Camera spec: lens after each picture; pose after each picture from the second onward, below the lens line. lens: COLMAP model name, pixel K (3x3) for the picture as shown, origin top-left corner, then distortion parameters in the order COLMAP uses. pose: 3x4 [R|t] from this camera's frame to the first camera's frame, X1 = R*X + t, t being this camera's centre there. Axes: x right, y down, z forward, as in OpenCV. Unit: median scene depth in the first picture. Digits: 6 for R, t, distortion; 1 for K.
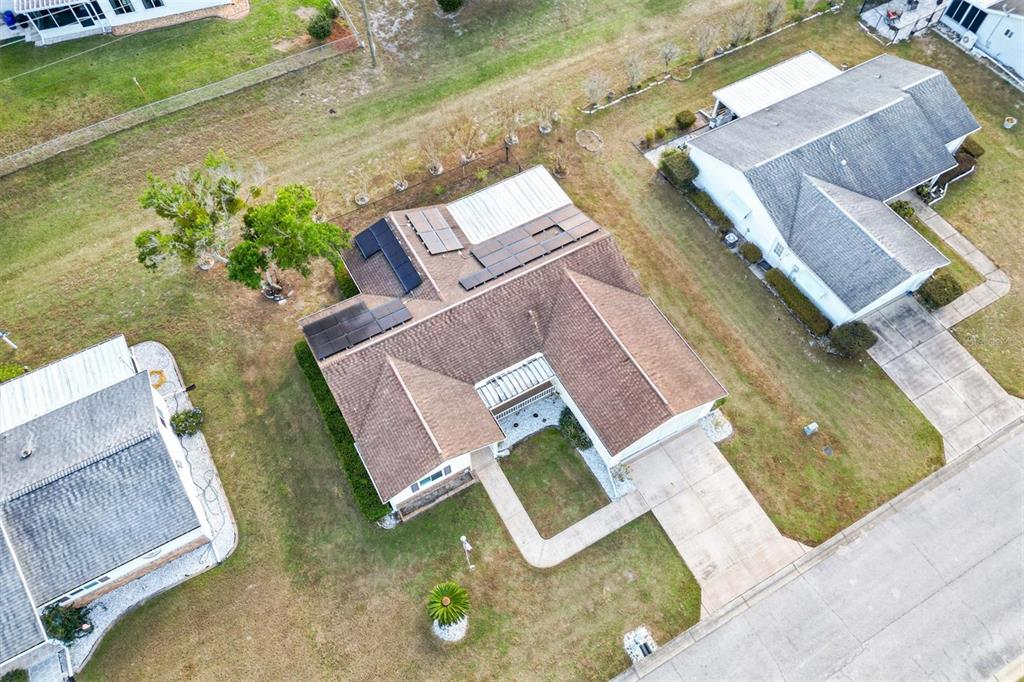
lens RADIAL K [[716.4, 0, 512.0], [0, 716.4, 341.0], [0, 0, 1]] dist [0.066548, -0.059782]
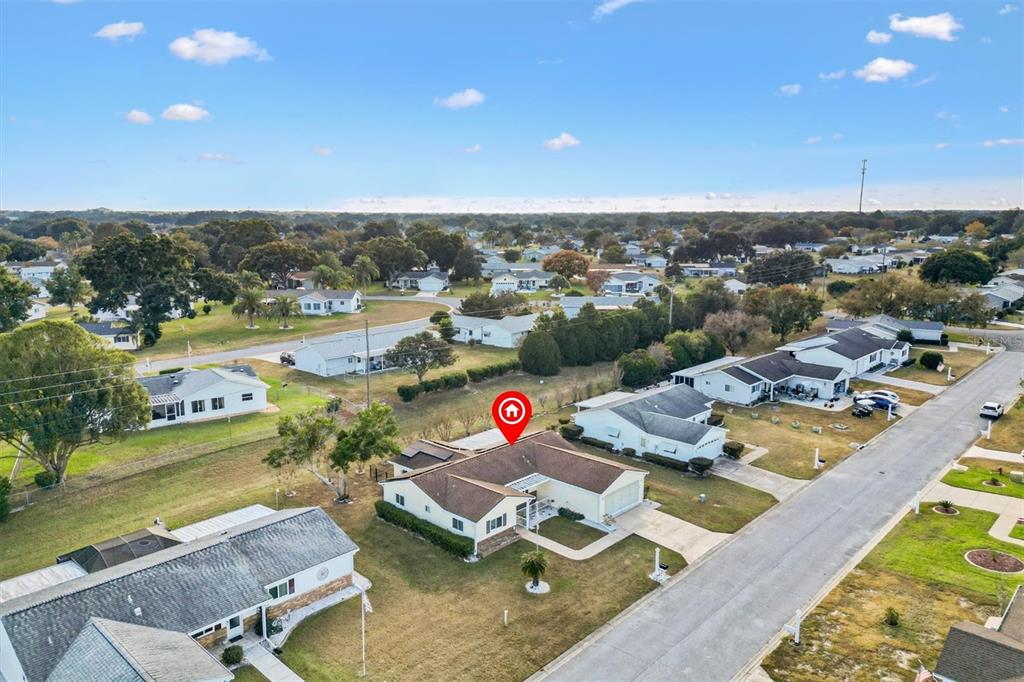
lens RADIAL K [[716.4, 0, 512.0], [0, 716.4, 341.0], [0, 0, 1]] dist [0.066548, -0.059782]
pose [[0.953941, -0.044477, 0.296680, -0.485956], [0.251522, 0.657578, -0.710160, 0.968606], [-0.163504, 0.752072, 0.638478, -0.259094]]
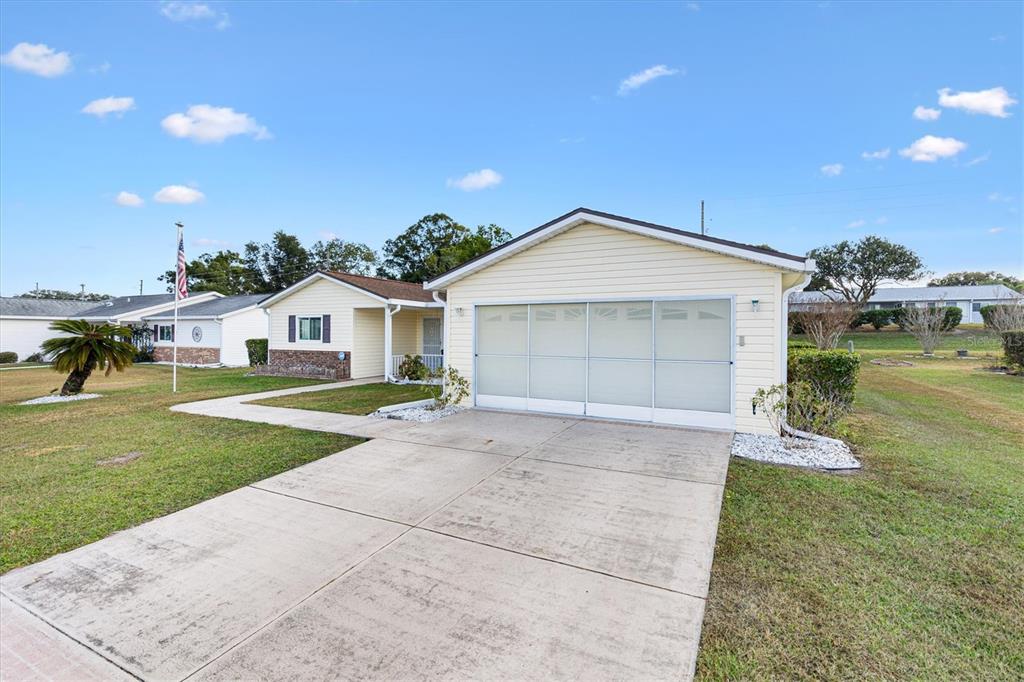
lens RADIAL K [[474.8, 0, 512.0], [0, 474.8, 341.0], [0, 0, 1]] dist [-0.000577, 0.000142]
pose [[0.549400, 0.022225, -0.835264, 0.380715], [-0.714210, 0.531316, -0.455639, 0.254006], [0.433662, 0.846882, 0.307778, 0.892386]]
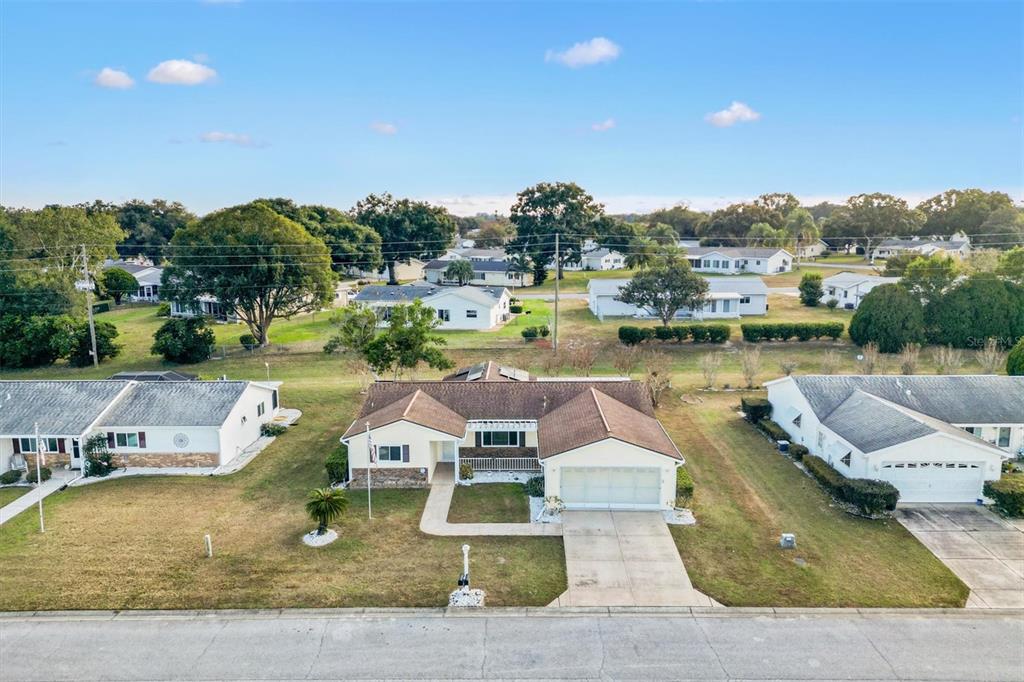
lens RADIAL K [[716.4, 0, 512.0], [0, 716.4, 341.0], [0, 0, 1]] dist [0.066548, -0.059782]
pose [[0.863260, 0.086385, -0.497313, 0.548035], [-0.429871, 0.642223, -0.634634, 0.656709], [0.264563, 0.761634, 0.591540, 0.248250]]
